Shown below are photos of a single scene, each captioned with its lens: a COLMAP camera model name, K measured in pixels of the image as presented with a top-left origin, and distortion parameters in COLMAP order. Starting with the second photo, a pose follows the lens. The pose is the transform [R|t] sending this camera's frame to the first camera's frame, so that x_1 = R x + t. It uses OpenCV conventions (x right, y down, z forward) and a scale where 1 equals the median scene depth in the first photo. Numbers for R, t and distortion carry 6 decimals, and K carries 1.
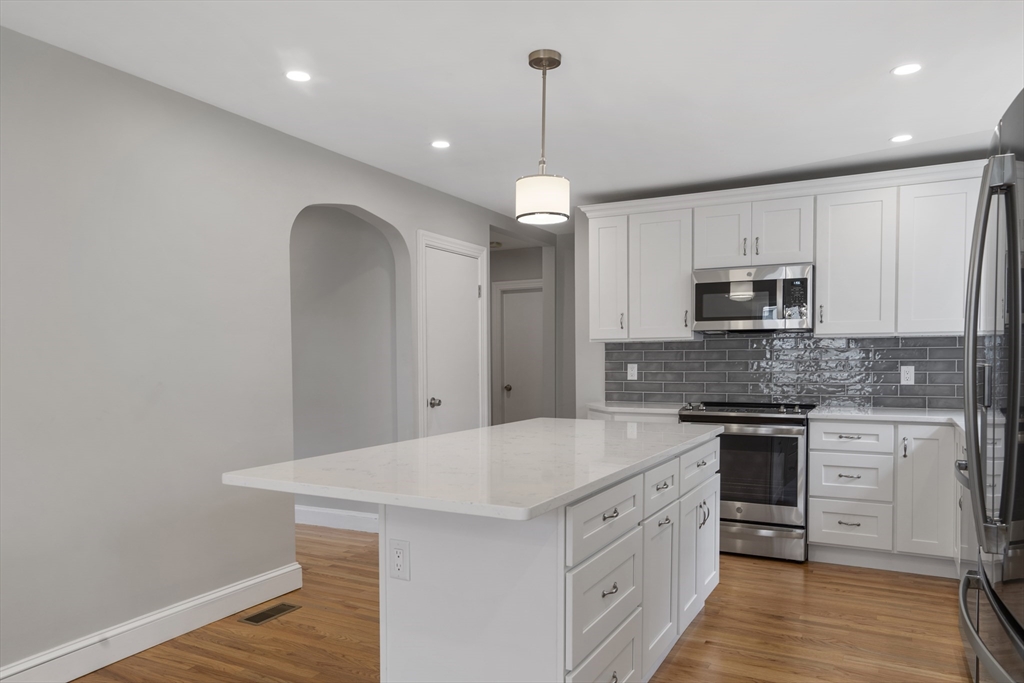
lens RADIAL K [[704.9, 0, 511.6], [0, 704.9, 387.7], [0, 0, 1]] dist [0.002088, 0.002063]
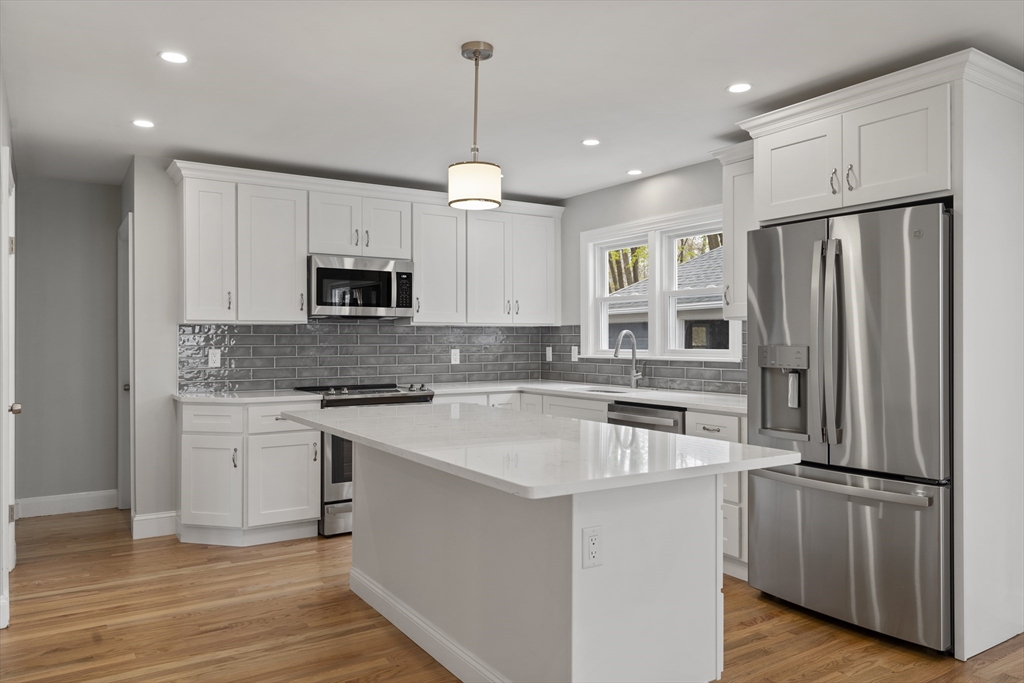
lens RADIAL K [[722.8, 0, 512.0], [0, 722.8, 341.5], [0, 0, 1]] dist [0.008542, 0.002132]
pose [[0.488828, 0.003450, 0.872373, -0.522168], [0.035606, 0.999080, -0.023902, -0.010224], [-0.871653, 0.042745, 0.488256, 0.284714]]
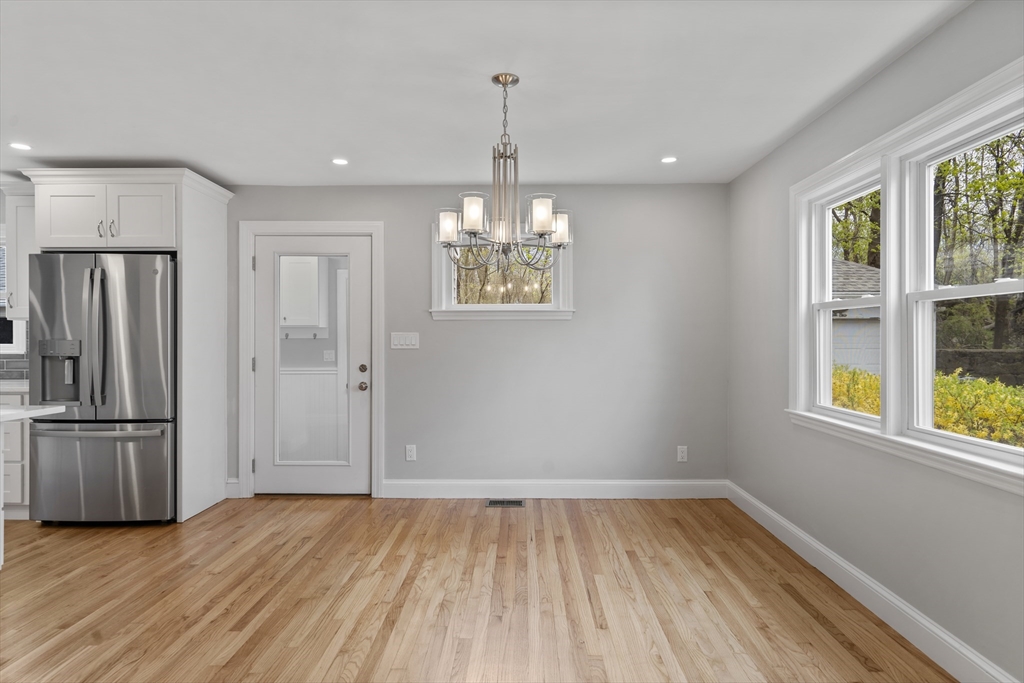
lens RADIAL K [[594.4, 0, 512.7], [0, 594.4, 339.1], [0, 0, 1]] dist [0.007045, 0.001423]
pose [[-0.454029, 0.001999, 0.890985, -0.803387], [0.039233, 0.999072, 0.017751, -0.004602], [-0.890123, 0.043015, -0.453686, 0.213910]]
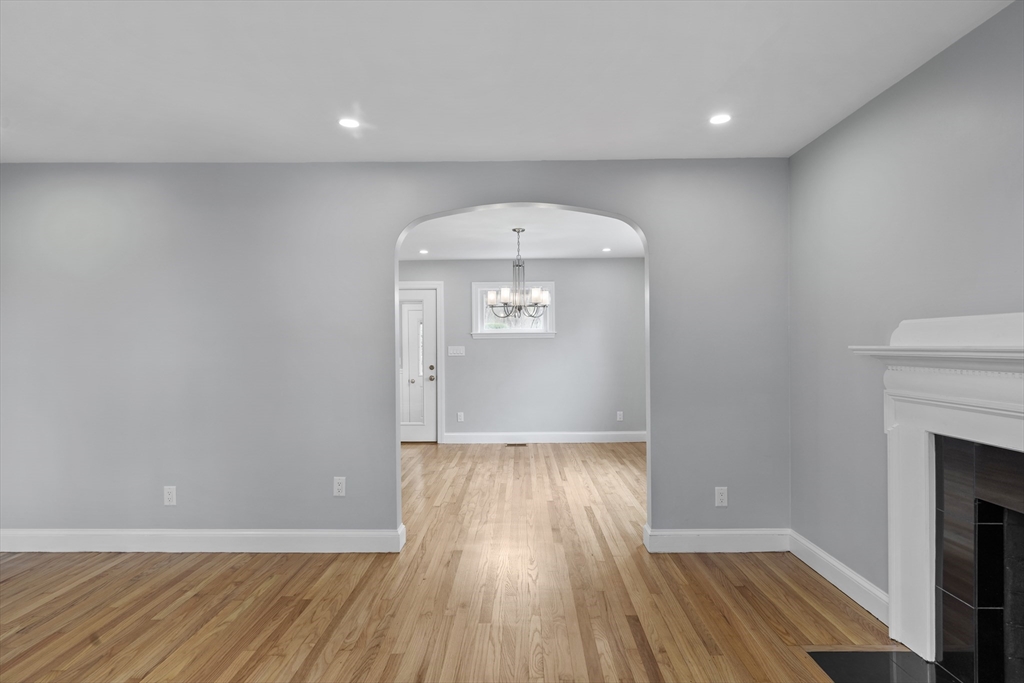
lens RADIAL K [[562.5, 0, 515.1], [0, 562.5, 351.3], [0, 0, 1]] dist [-0.007366, -0.000025]
pose [[-0.460688, -0.000349, 0.887562, -1.350640], [0.047022, 0.998586, 0.024799, -0.023076], [-0.886316, 0.053160, -0.460020, 0.521965]]
